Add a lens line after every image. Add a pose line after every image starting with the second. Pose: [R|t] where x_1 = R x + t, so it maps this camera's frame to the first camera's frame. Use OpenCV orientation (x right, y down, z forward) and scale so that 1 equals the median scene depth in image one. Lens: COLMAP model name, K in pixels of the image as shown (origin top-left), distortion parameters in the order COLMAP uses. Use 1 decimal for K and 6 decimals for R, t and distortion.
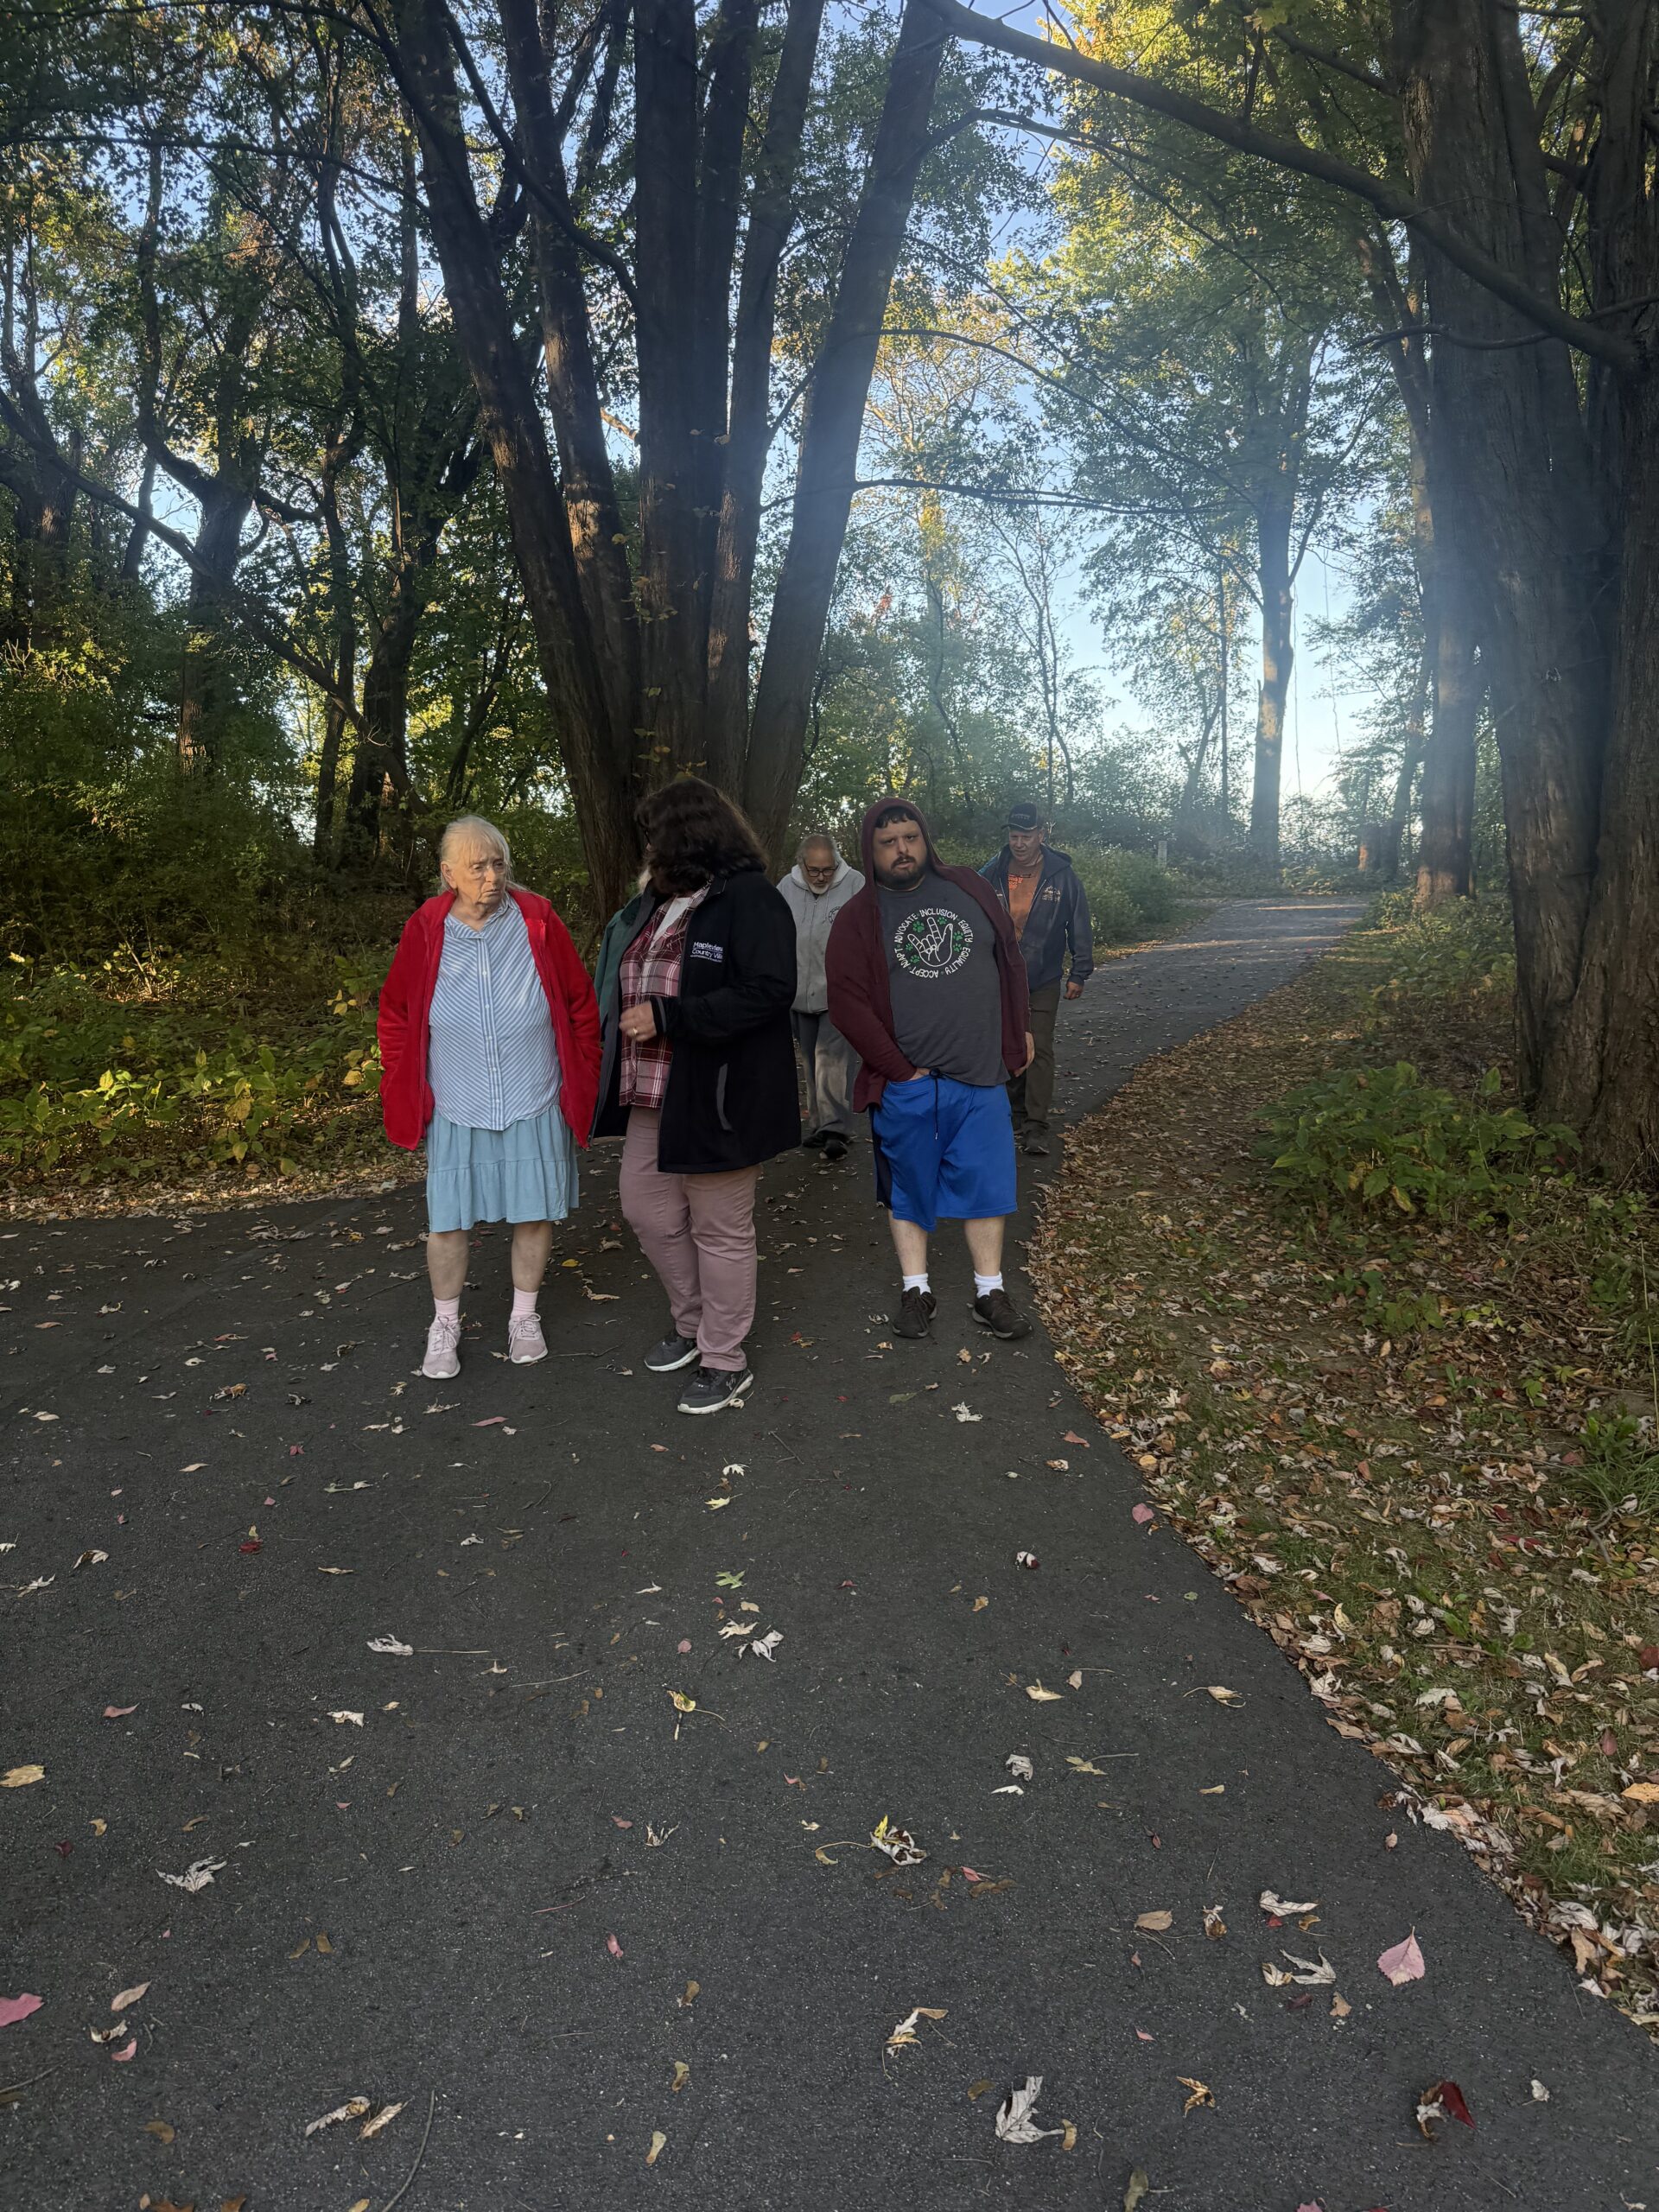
lens RADIAL K [[1539.1, 0, 846.6], [0, 1539.1, 1117.6], [0, 0, 1]] dist [0.036308, -0.061986]
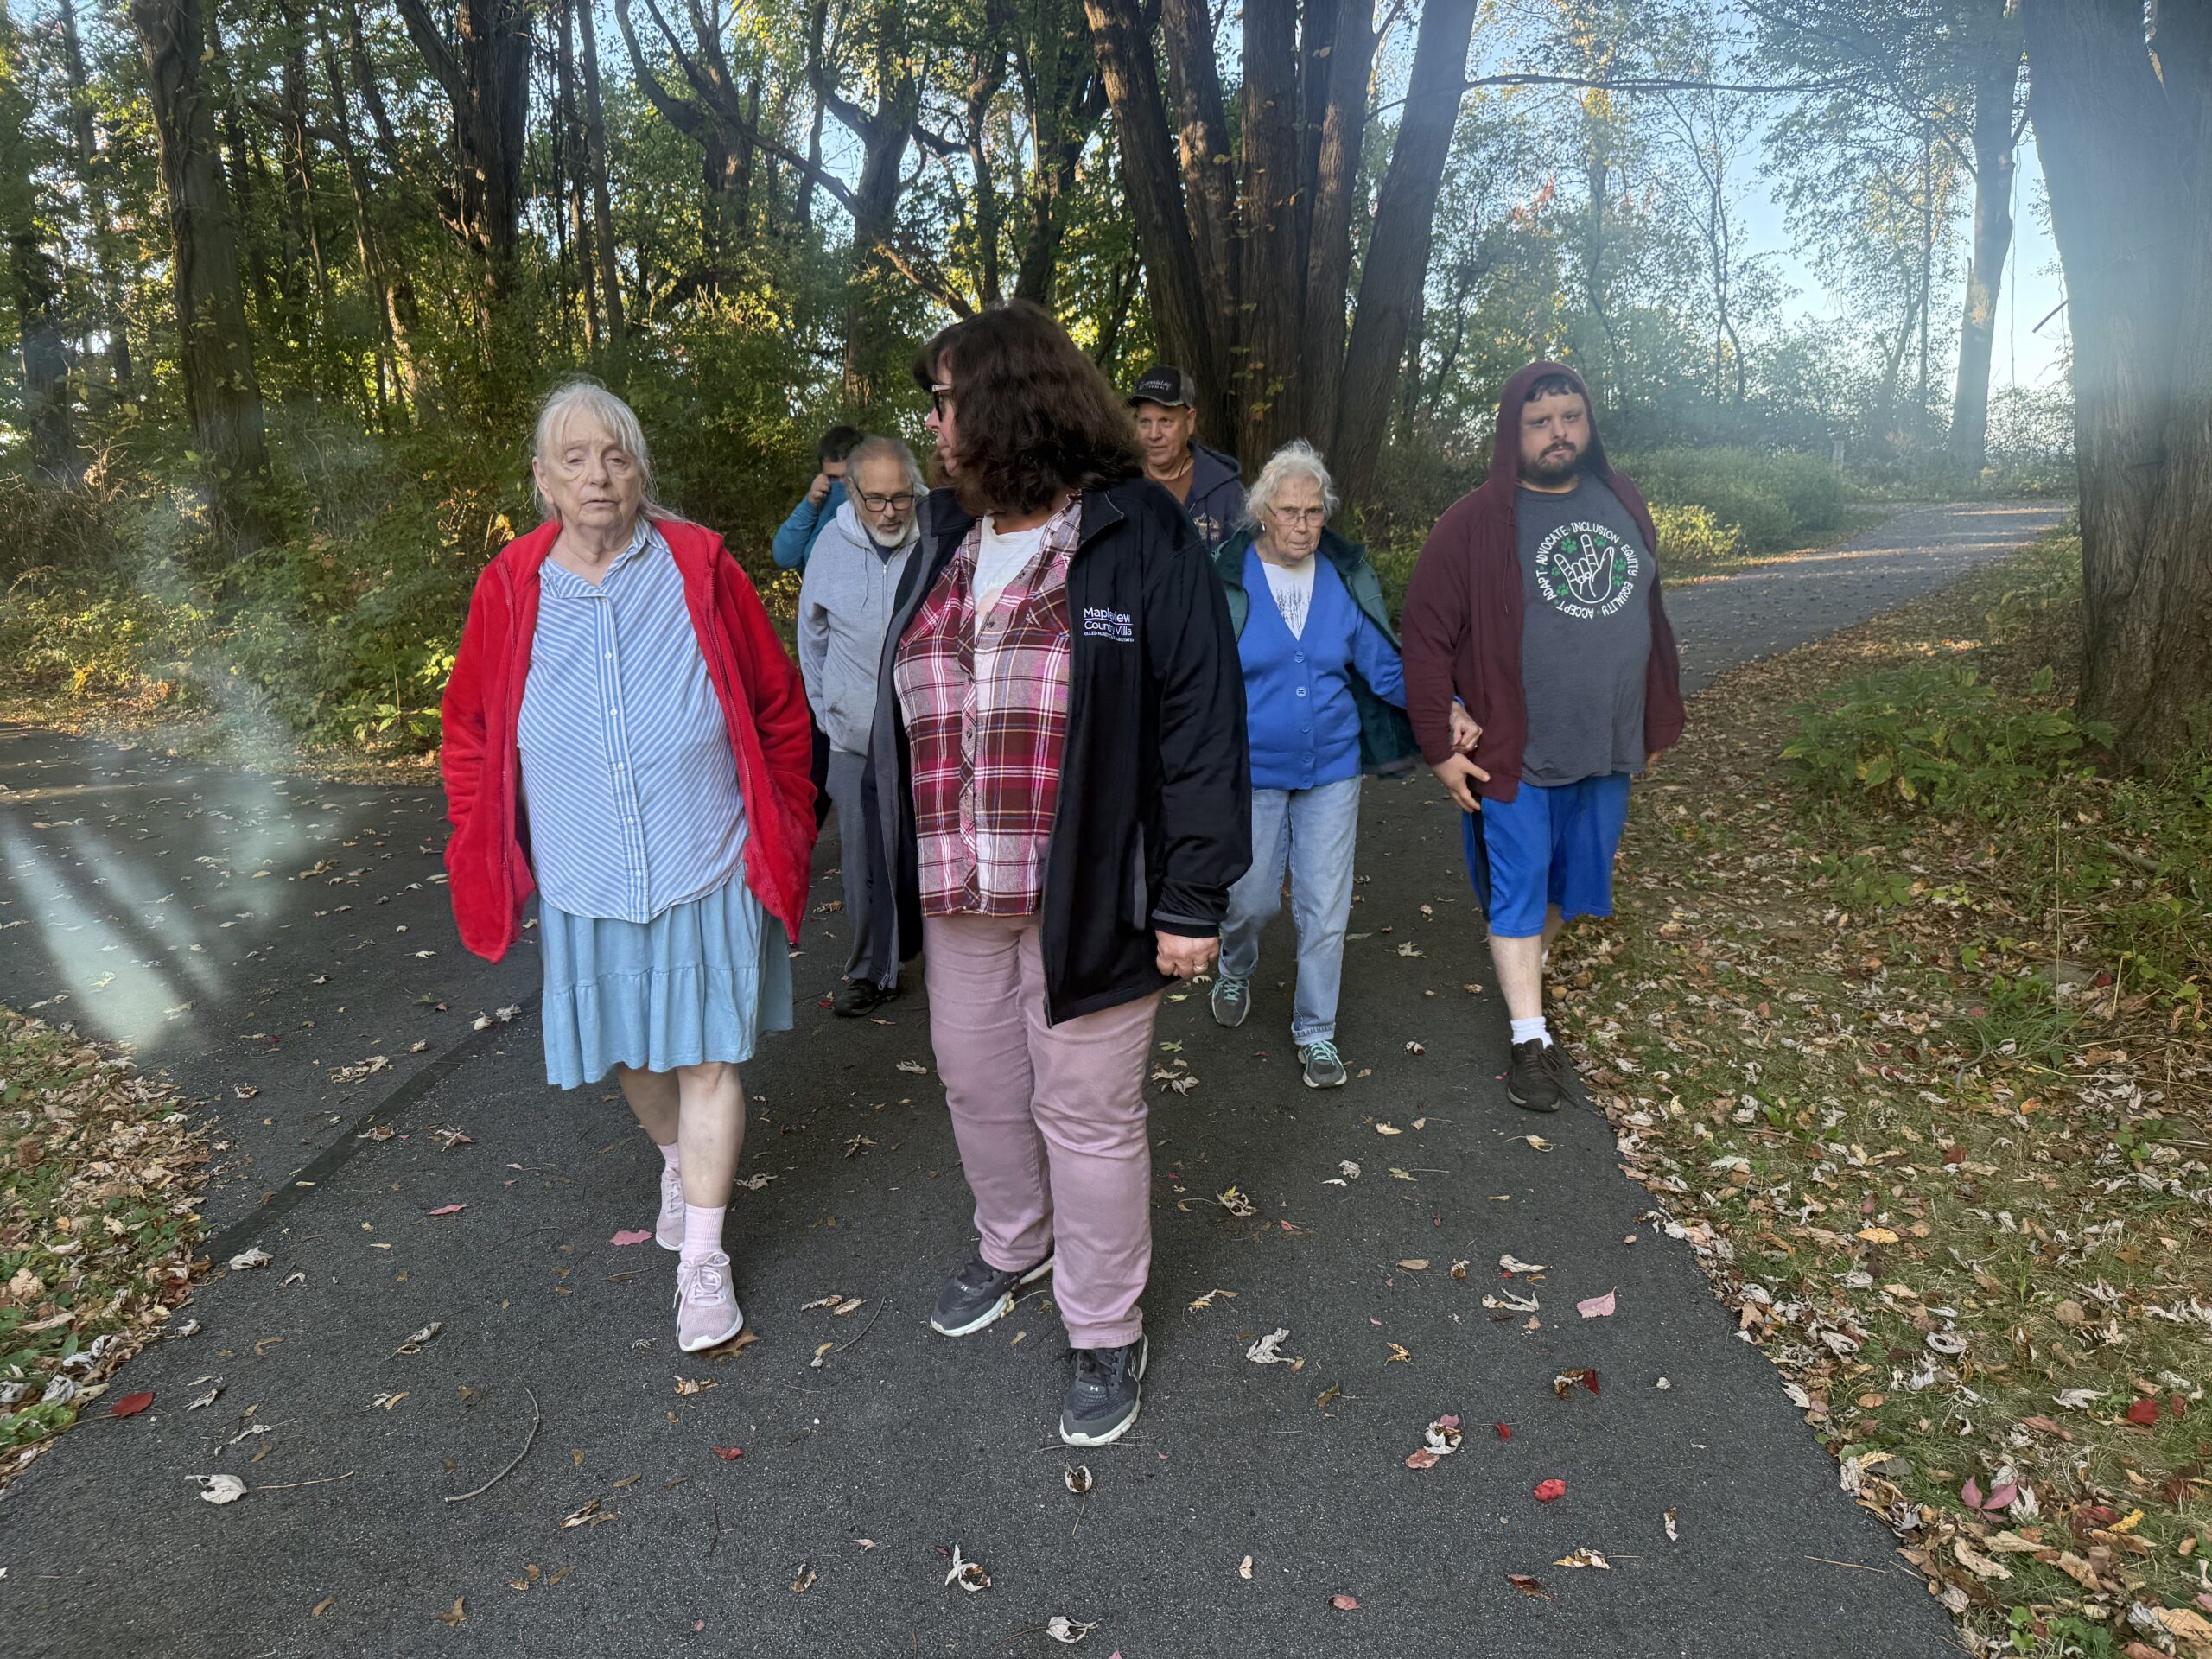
lens RADIAL K [[1539.1, 0, 1097.9], [0, 1539.1, 840.2], [0, 0, 1]] dist [0.036308, -0.061986]
pose [[0.969714, 0.034376, -0.241811, 0.092559], [-0.018432, 0.997522, 0.067896, 0.027520], [0.243545, -0.061383, 0.967945, -0.122498]]
